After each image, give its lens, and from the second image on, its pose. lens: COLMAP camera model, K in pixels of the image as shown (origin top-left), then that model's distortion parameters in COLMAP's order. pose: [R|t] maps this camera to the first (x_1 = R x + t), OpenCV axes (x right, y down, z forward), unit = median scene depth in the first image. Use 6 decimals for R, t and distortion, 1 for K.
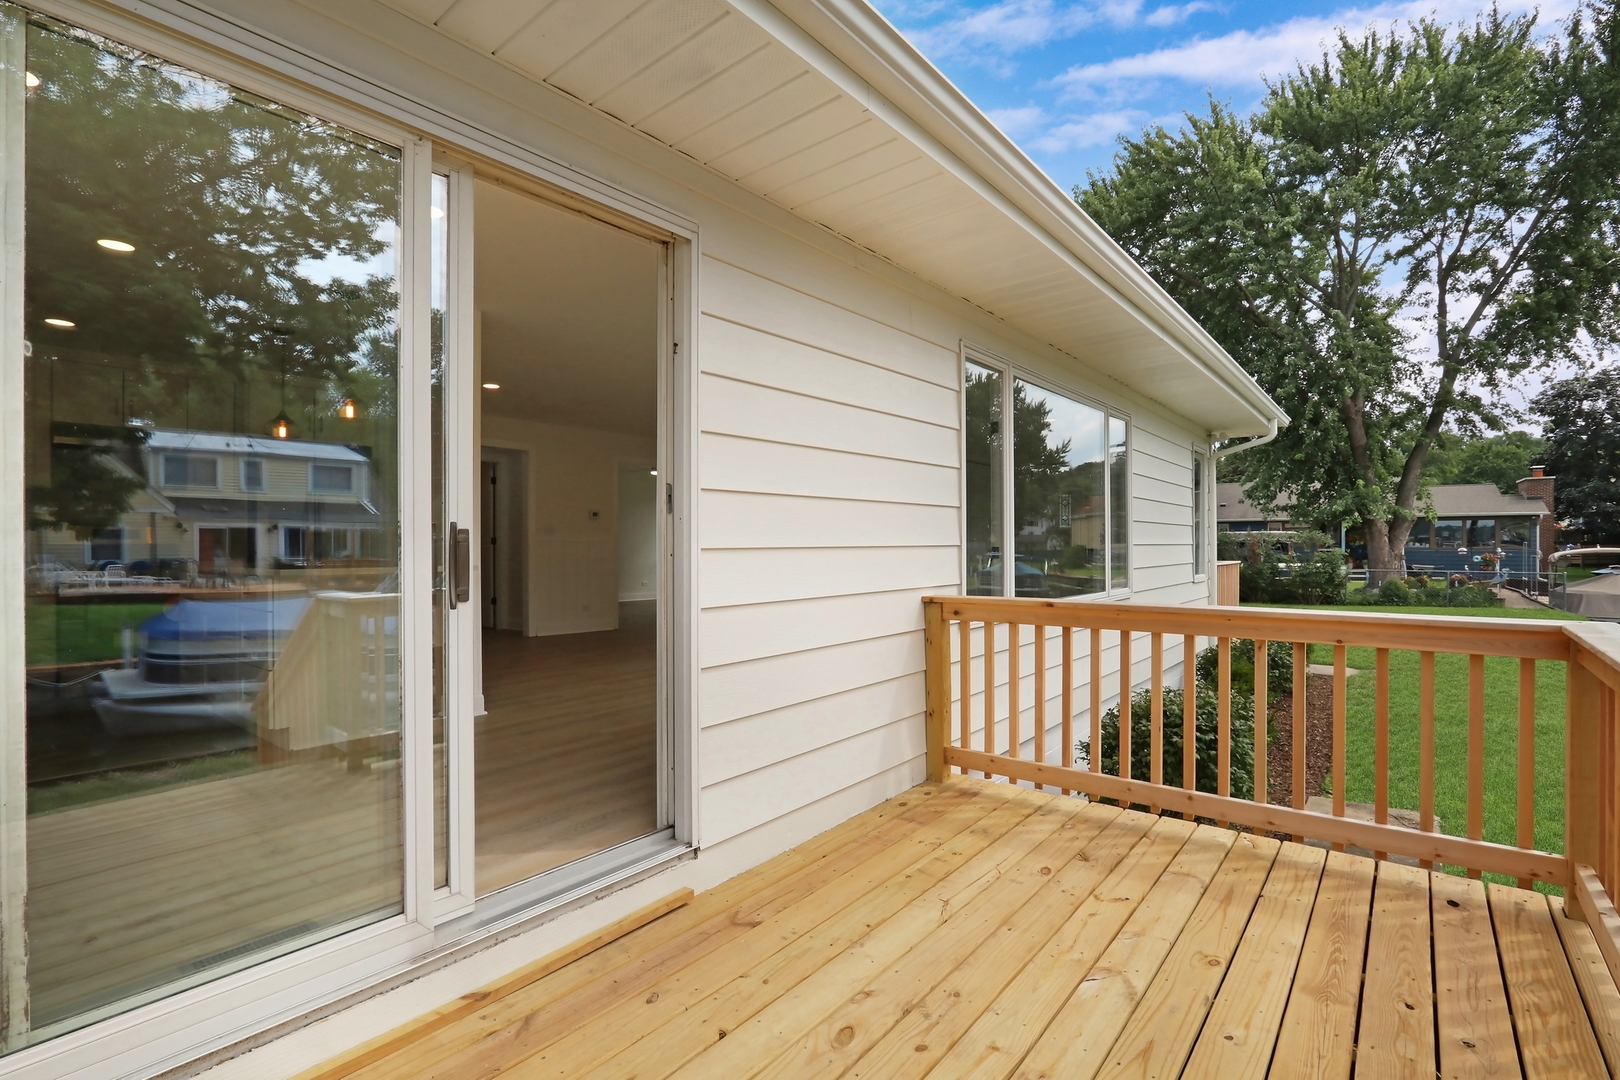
lens RADIAL K [[754.5, 0, 795.5], [0, 754.5, 547.1], [0, 0, 1]] dist [-0.026765, 0.006616]
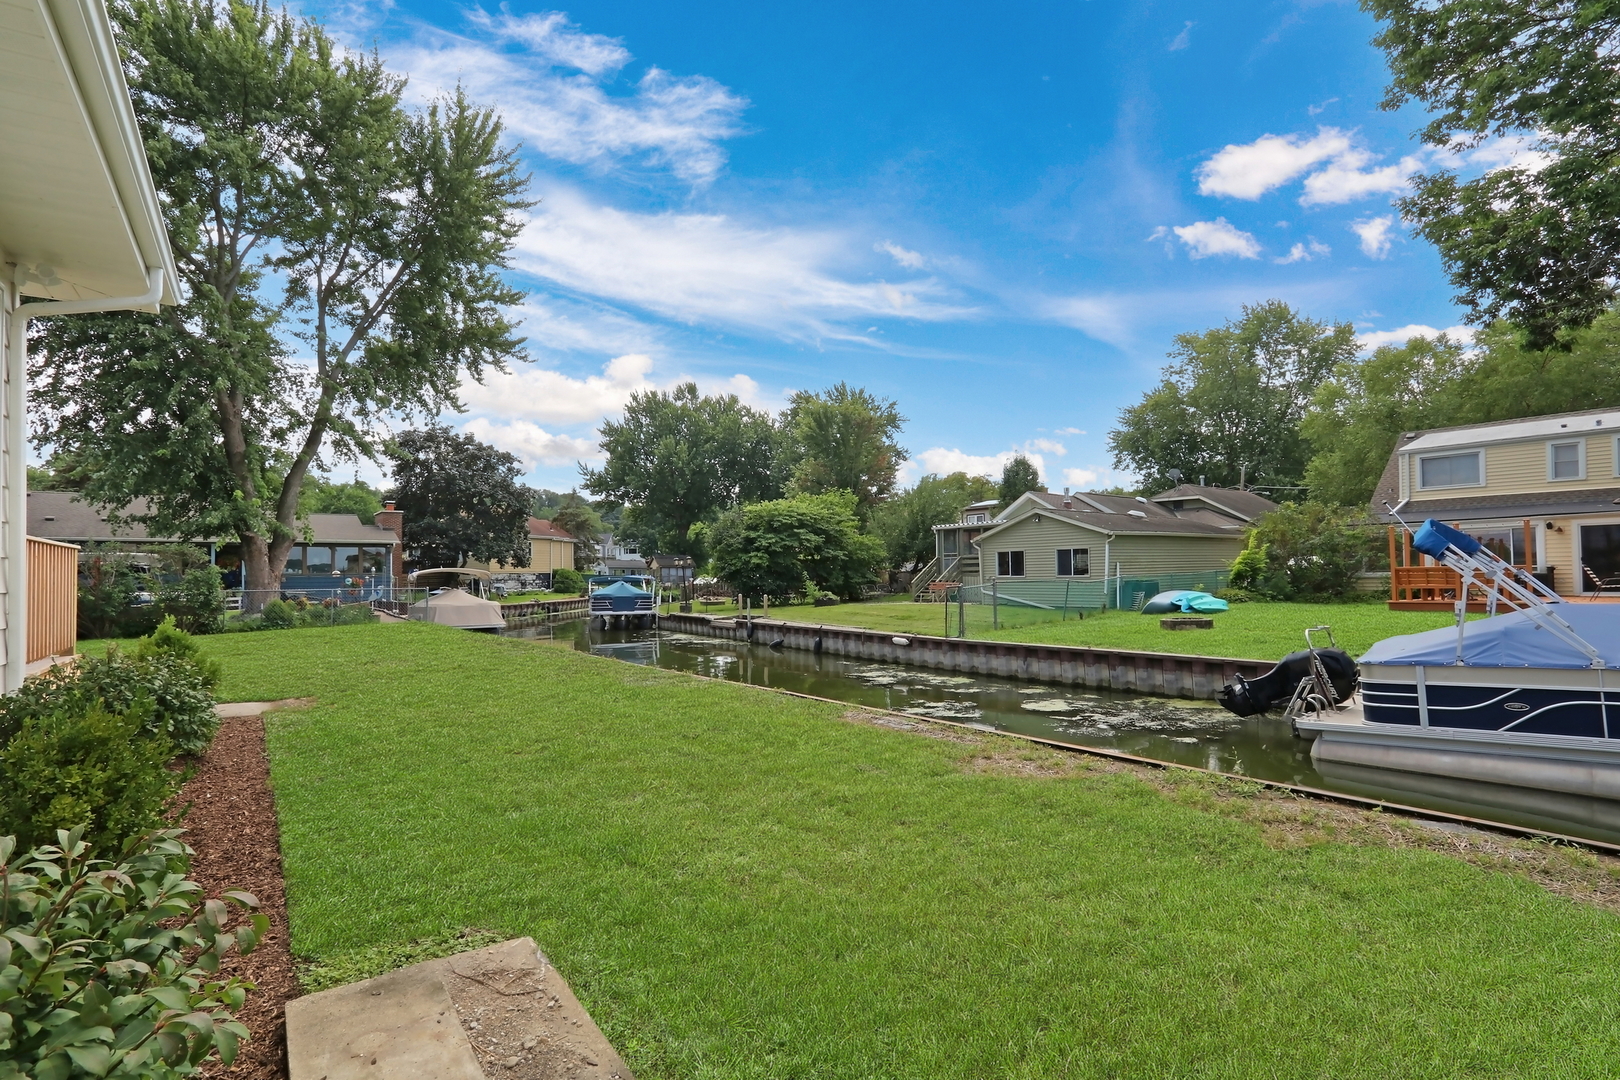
lens RADIAL K [[766.4, 0, 797.4], [0, 766.4, 555.7], [0, 0, 1]] dist [-0.012886, 0.001539]
pose [[0.269124, 0.023444, 0.962820, 0.072861], [0.015052, 0.999479, -0.028544, 0.020332], [-0.962988, 0.022174, 0.268631, 0.123517]]
